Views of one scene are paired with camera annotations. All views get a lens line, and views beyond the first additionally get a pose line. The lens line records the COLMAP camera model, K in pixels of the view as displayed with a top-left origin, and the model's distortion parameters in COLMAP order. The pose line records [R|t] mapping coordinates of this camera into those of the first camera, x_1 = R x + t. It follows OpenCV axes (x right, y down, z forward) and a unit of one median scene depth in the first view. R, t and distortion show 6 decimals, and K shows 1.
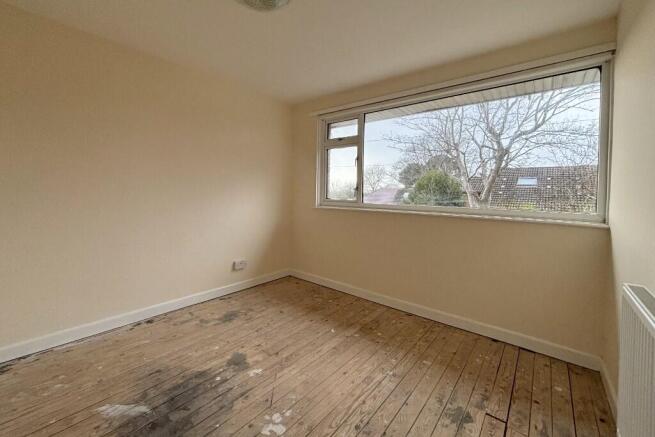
lens RADIAL K [[267.7, 0, 324.7], [0, 267.7, 204.0], [0, 0, 1]] dist [-0.000147, 0.000227]
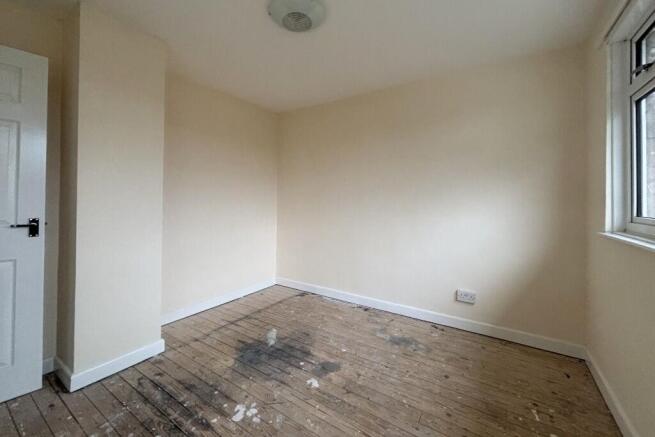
lens RADIAL K [[267.7, 0, 324.7], [0, 267.7, 204.0], [0, 0, 1]] dist [-0.000147, 0.000227]
pose [[0.114007, -0.003438, -0.993474, 0.599659], [-0.046994, 0.998856, -0.008850, -0.019300], [0.992368, 0.047696, 0.113715, 0.740816]]
